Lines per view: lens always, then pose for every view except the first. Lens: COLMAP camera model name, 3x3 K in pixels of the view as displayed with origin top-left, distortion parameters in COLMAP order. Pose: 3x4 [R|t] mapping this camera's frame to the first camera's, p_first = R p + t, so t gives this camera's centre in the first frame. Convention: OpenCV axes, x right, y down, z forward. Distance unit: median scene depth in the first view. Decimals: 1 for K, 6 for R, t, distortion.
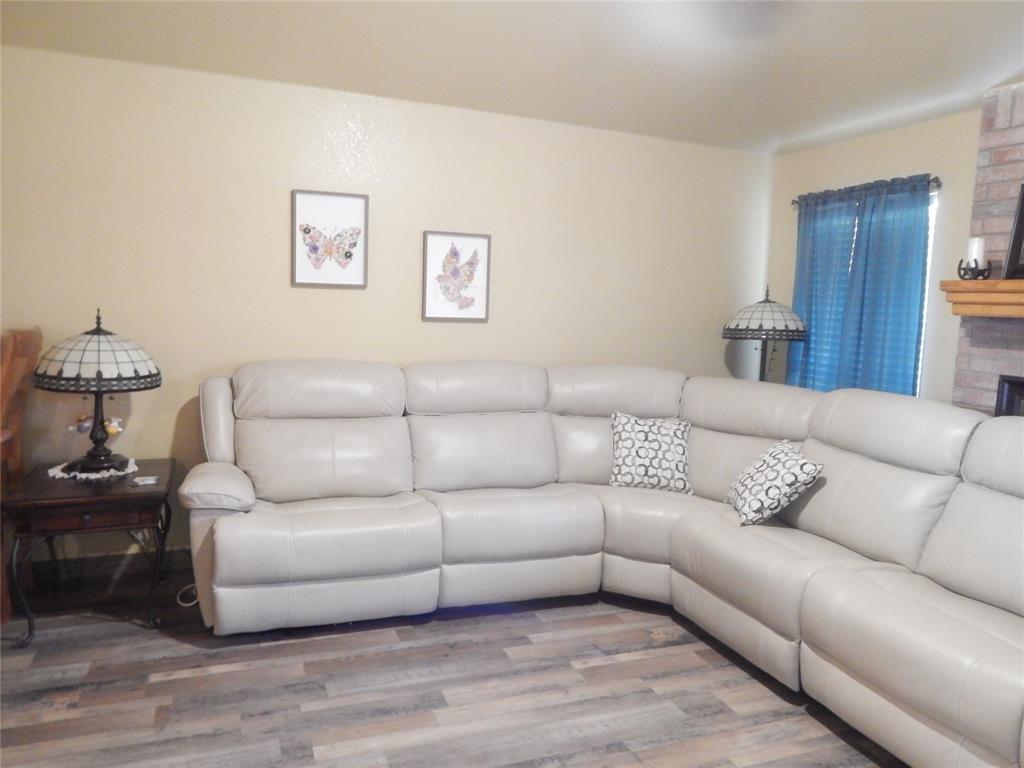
lens RADIAL K [[748.9, 0, 514.6], [0, 748.9, 376.2], [0, 0, 1]] dist [0.004344, -0.023720]
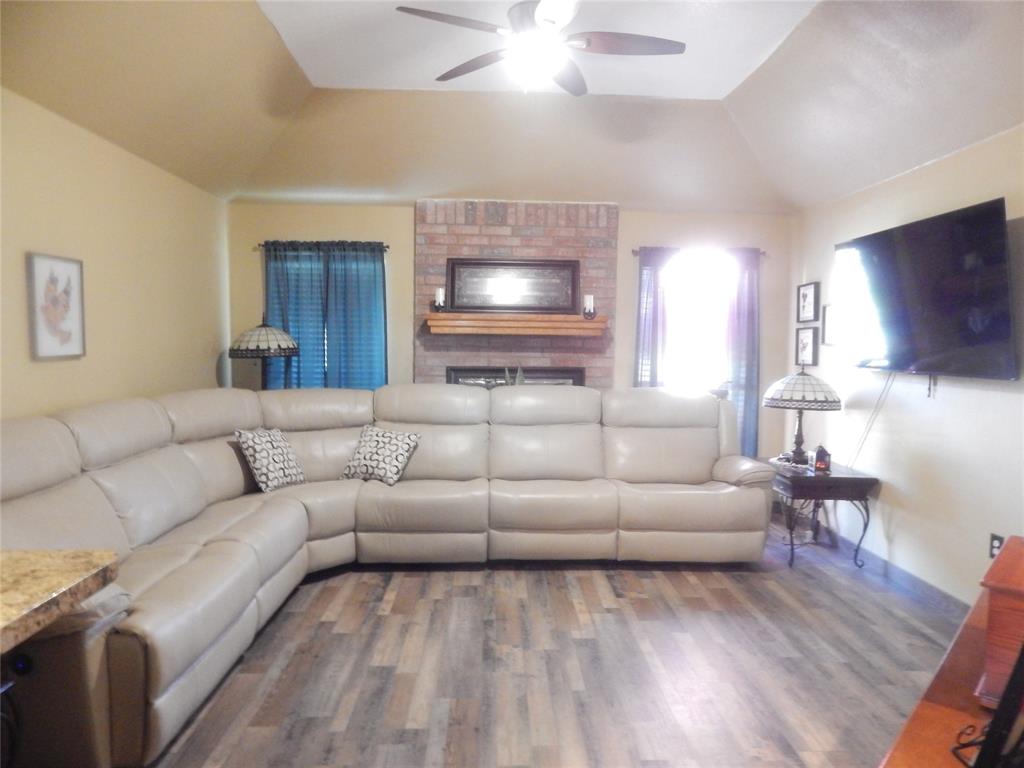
lens RADIAL K [[685.7, 0, 532.3], [0, 685.7, 379.6], [0, 0, 1]] dist [-0.041383, 0.001292]
pose [[0.309774, -0.098825, 0.945660, -0.814694], [0.094311, 0.992873, 0.072865, -0.070250], [-0.946121, 0.066615, 0.316886, 0.315885]]
